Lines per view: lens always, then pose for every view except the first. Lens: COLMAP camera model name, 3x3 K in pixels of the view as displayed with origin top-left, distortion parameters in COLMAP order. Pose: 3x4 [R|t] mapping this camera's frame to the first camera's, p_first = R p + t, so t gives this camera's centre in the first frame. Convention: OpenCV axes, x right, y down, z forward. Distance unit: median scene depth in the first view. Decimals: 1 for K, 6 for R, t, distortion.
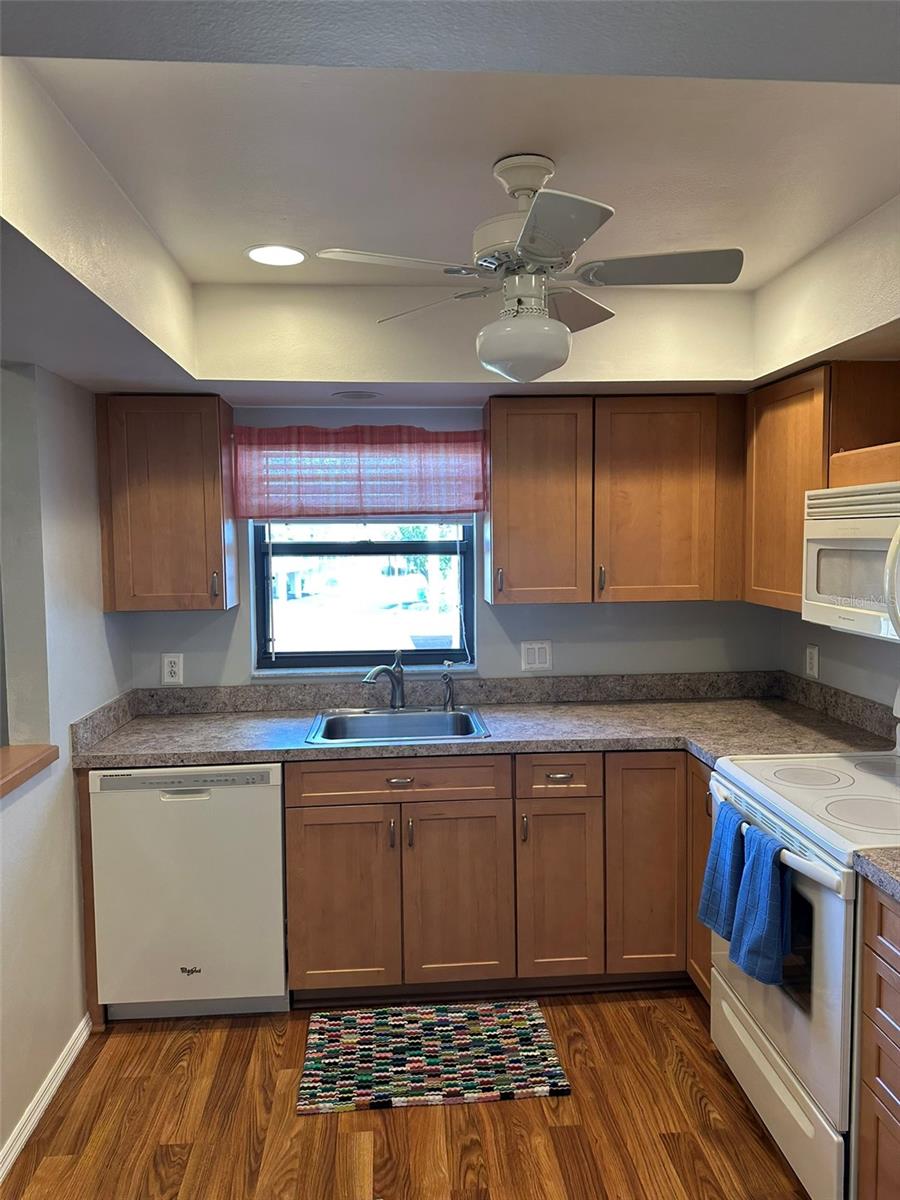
lens RADIAL K [[831.8, 0, 450.0], [0, 831.8, 600.0], [0, 0, 1]] dist [0.063467, -0.061526]
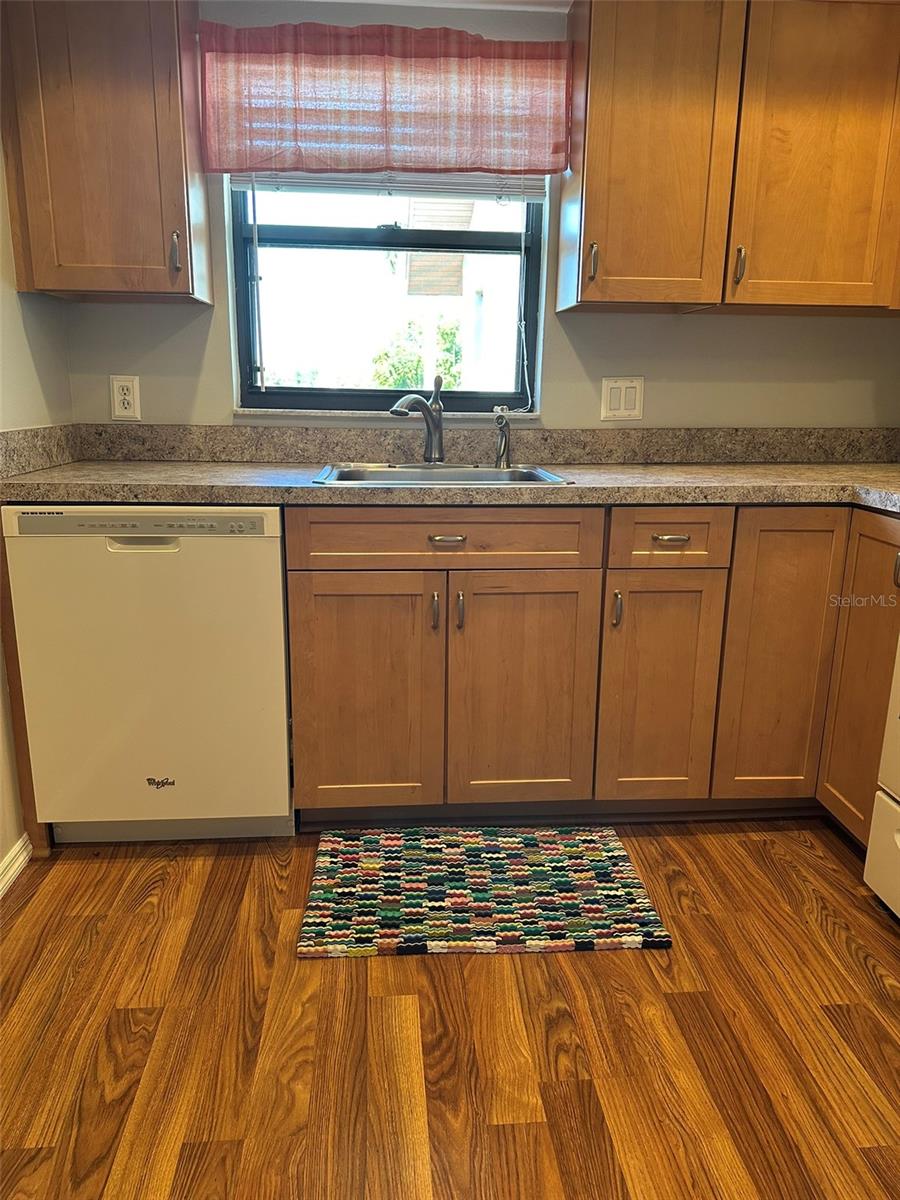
lens RADIAL K [[840.1, 0, 455.4], [0, 840.1, 606.6], [0, 0, 1]] dist [0.124013, -0.174301]
pose [[0.999597, 0.022840, 0.016856, -0.066553], [-0.025555, 0.982590, 0.184023, 0.146362], [-0.012360, -0.184380, 0.982777, 0.295402]]
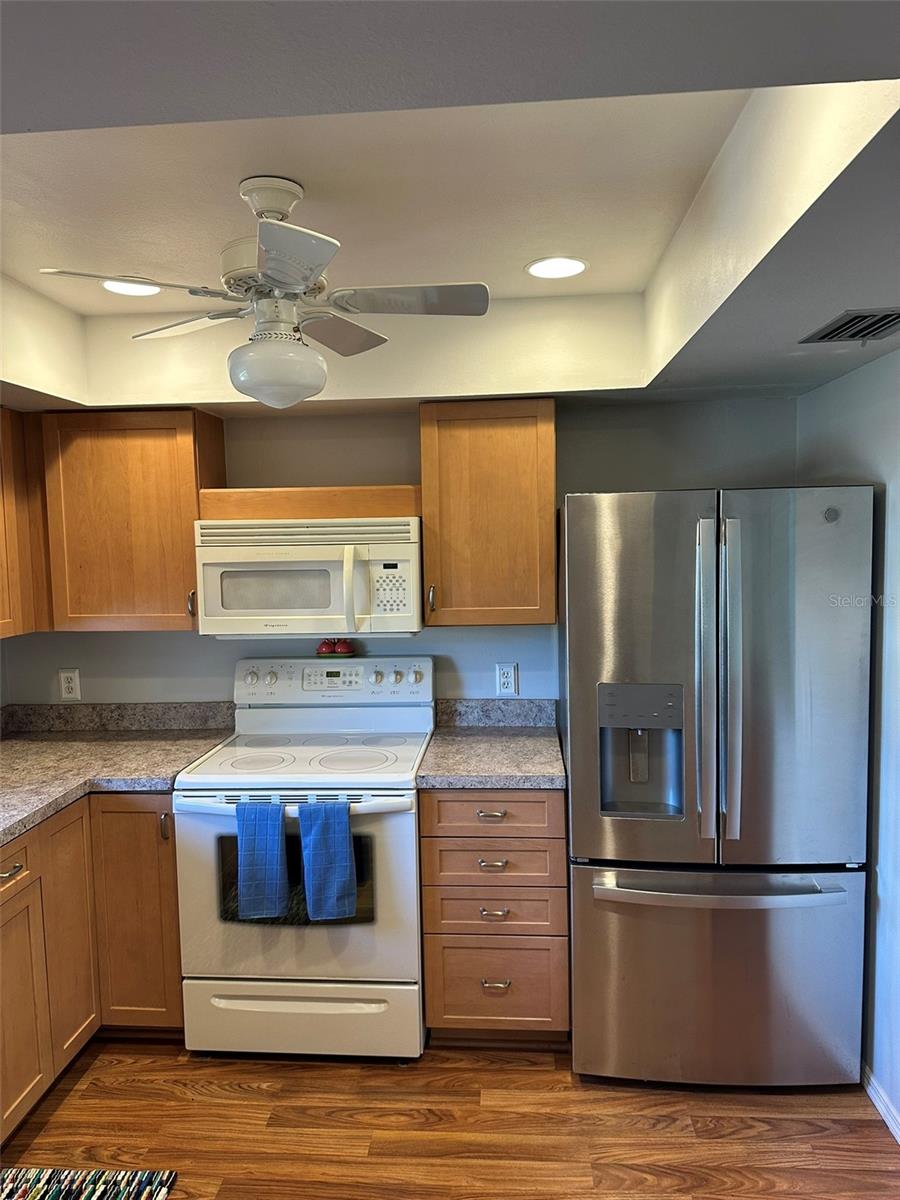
lens RADIAL K [[826.9, 0, 450.0], [0, 826.9, 600.0], [0, 0, 1]] dist [0.049731, -0.056497]
pose [[0.165556, -0.070879, 0.983650, -0.581373], [0.097559, 0.993699, 0.055183, -0.048865], [-0.981363, 0.086828, 0.171427, 0.447638]]
